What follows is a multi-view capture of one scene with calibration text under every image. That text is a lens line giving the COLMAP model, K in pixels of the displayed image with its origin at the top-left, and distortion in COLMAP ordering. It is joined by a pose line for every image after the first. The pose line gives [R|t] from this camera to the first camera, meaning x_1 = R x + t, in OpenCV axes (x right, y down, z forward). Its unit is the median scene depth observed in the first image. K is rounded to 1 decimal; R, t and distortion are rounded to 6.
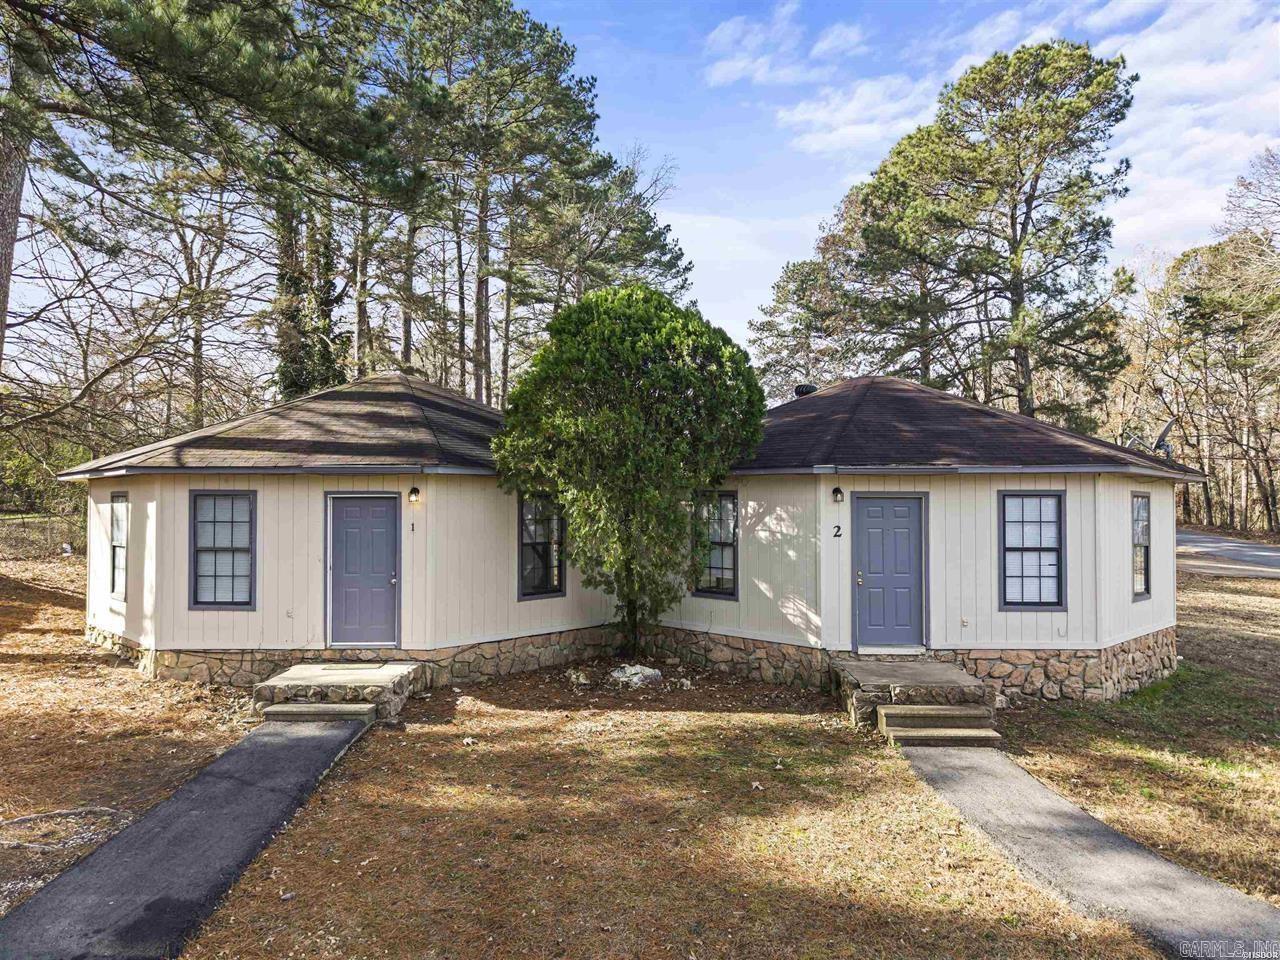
lens RADIAL K [[865.3, 0, 640.0], [0, 865.3, 480.0], [0, 0, 1]] dist [0.049884, -0.062949]
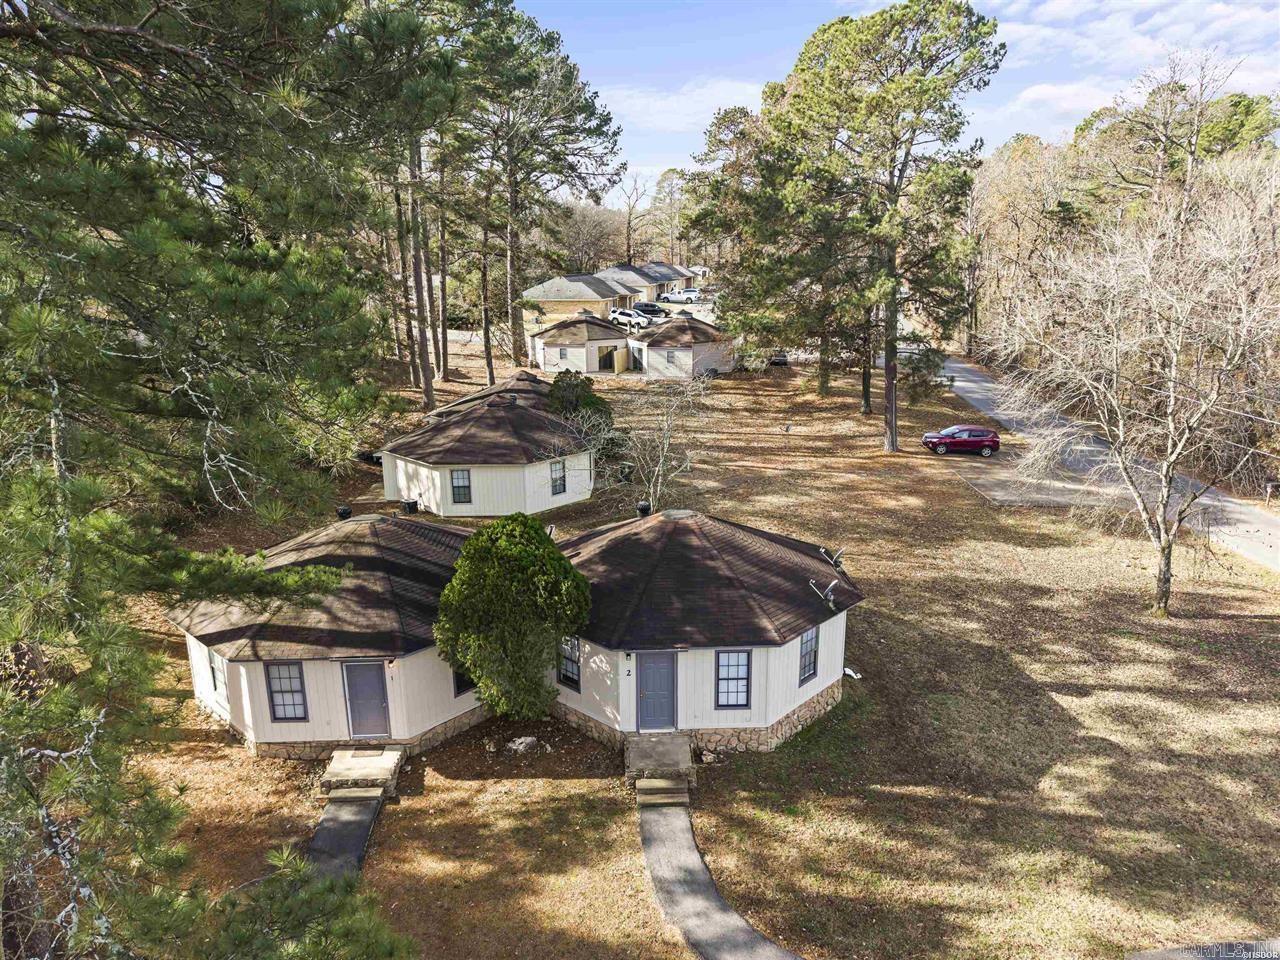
lens RADIAL K [[870.5, 0, 635.1], [0, 870.5, 481.6], [0, 0, 1]] dist [0.050729, -0.064482]
pose [[0.999024, -0.021408, 0.038645, 0.175249], [0.010133, 0.962464, 0.271221, -0.808013], [-0.043001, -0.270565, 0.961741, -0.641517]]
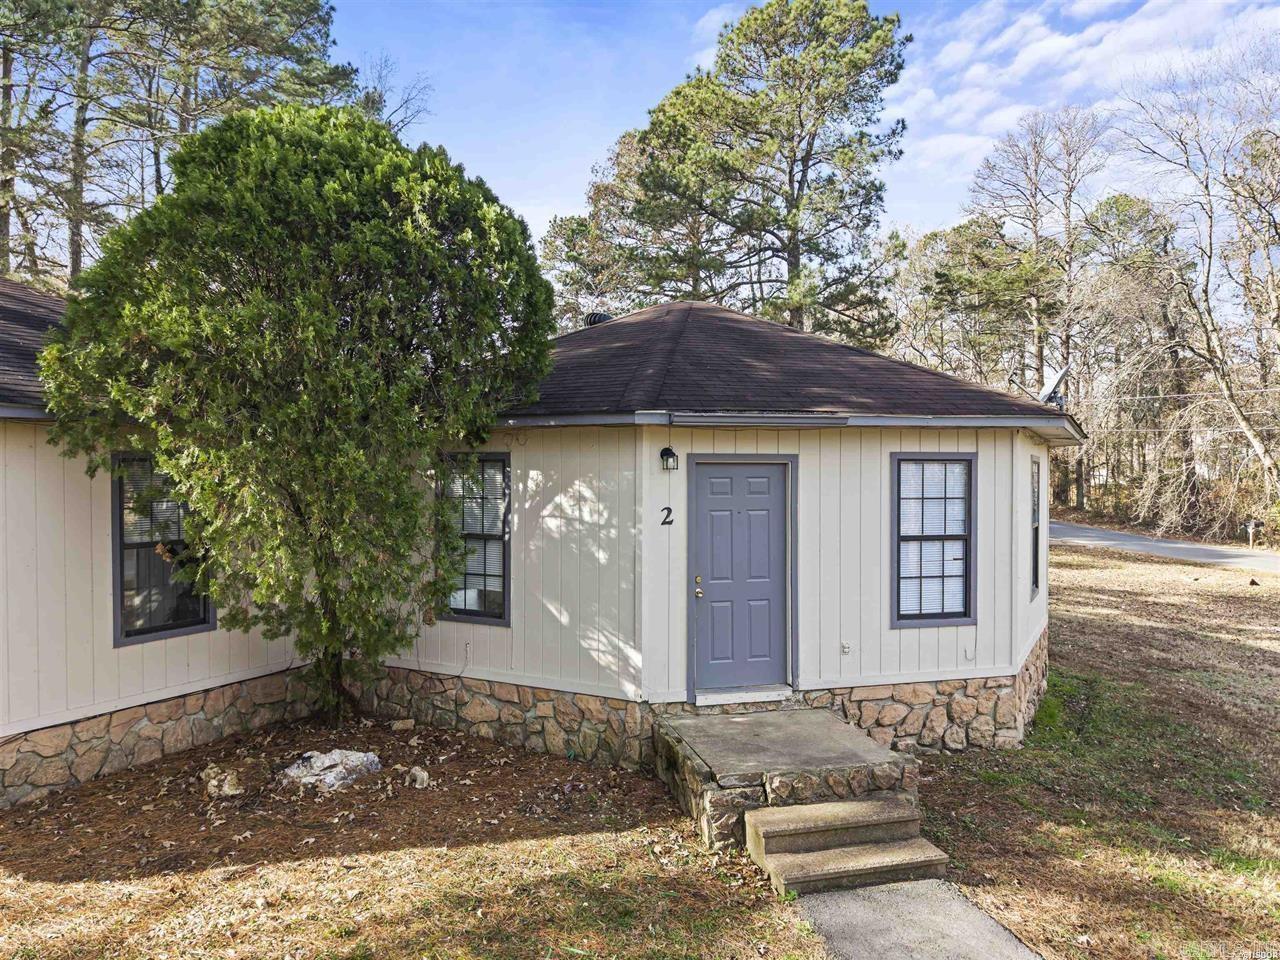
lens RADIAL K [[877.5, 0, 644.9], [0, 877.5, 476.7], [0, 0, 1]] dist [0.020687, -0.021452]
pose [[0.962496, -0.002550, 0.271285, 0.037255], [-0.005995, 0.999512, 0.030663, 0.010429], [-0.271231, -0.031140, 0.962011, 0.381298]]
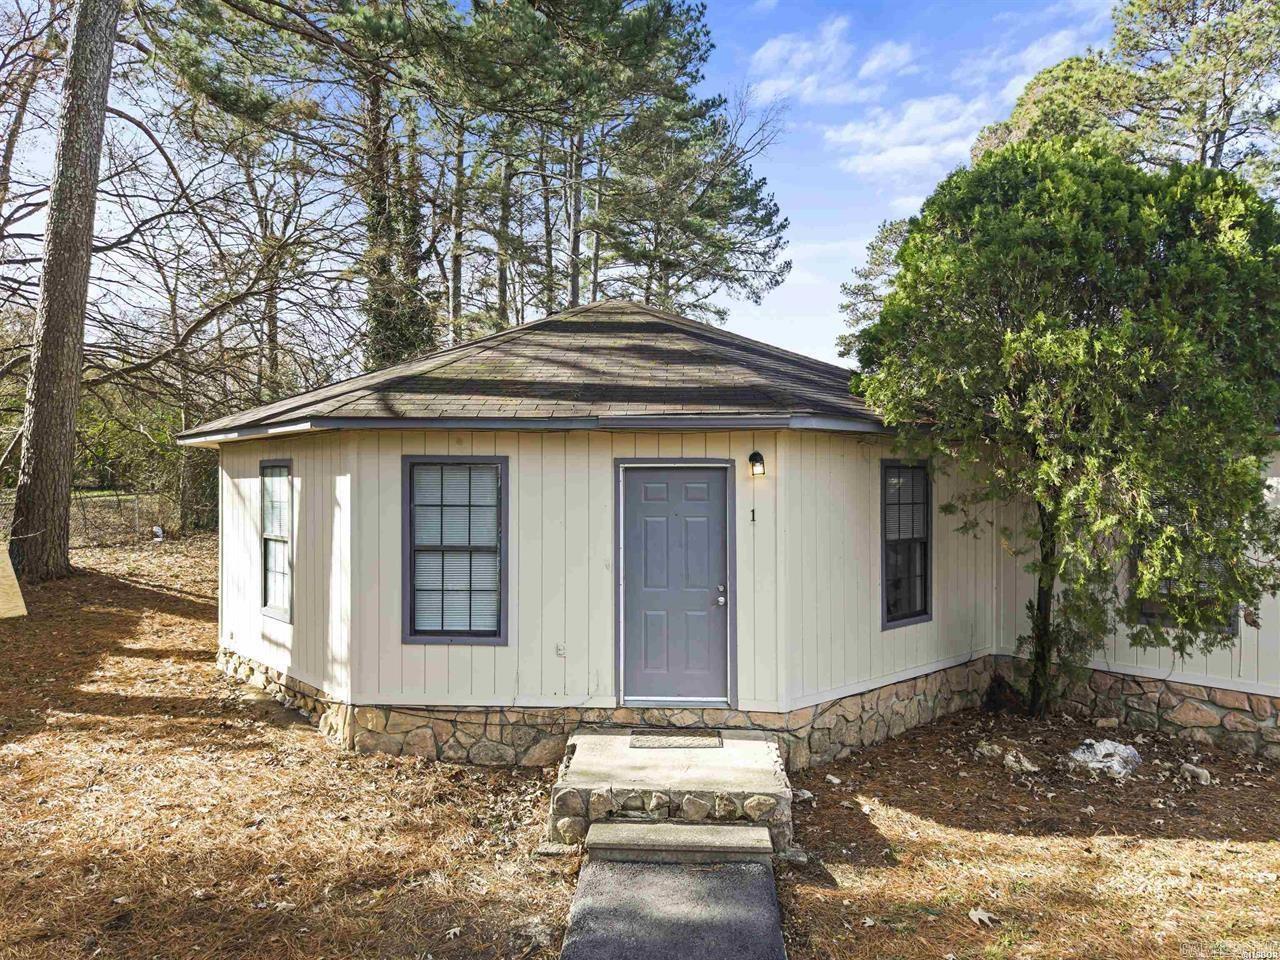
lens RADIAL K [[877.5, 0, 644.9], [0, 877.5, 476.7], [0, 0, 1]] dist [0.020687, -0.021452]
pose [[0.998972, 0.002212, -0.045270, -0.306109], [-0.001229, 0.999763, 0.021717, 0.012566], [0.045307, -0.021639, 0.998739, 0.362493]]
